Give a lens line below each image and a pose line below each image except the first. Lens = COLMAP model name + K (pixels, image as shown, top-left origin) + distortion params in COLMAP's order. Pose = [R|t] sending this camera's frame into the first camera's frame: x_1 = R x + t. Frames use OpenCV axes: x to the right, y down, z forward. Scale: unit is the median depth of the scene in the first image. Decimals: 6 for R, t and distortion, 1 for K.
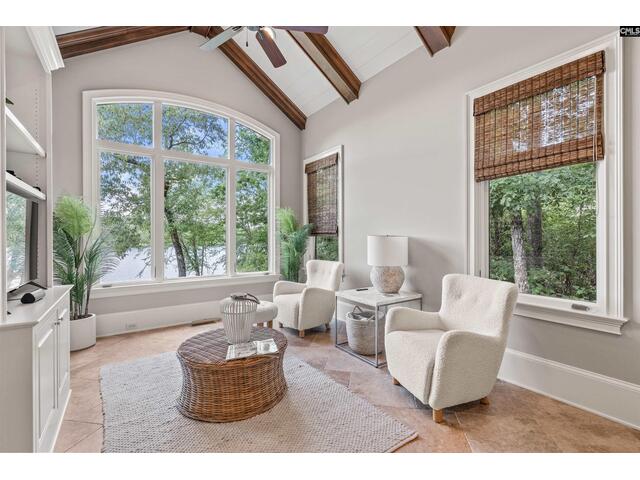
lens RADIAL K [[295.9, 0, 322.3], [0, 295.9, 239.1], [0, 0, 1]] dist [-0.000318, -0.000073]
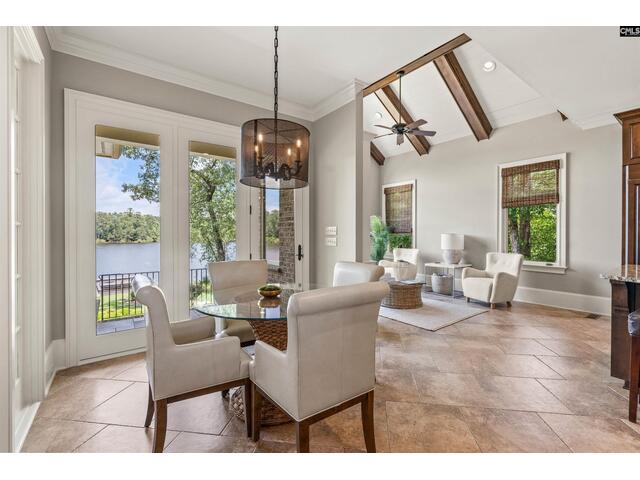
lens RADIAL K [[295.9, 0, 322.1], [0, 295.9, 236.2], [0, 0, 1]] dist [-0.000318, -0.000073]
pose [[0.999364, 0.004983, 0.035310, -0.700713], [-0.004967, 0.999988, -0.000538, 0.009443], [-0.035312, 0.000362, 0.999376, -0.883432]]
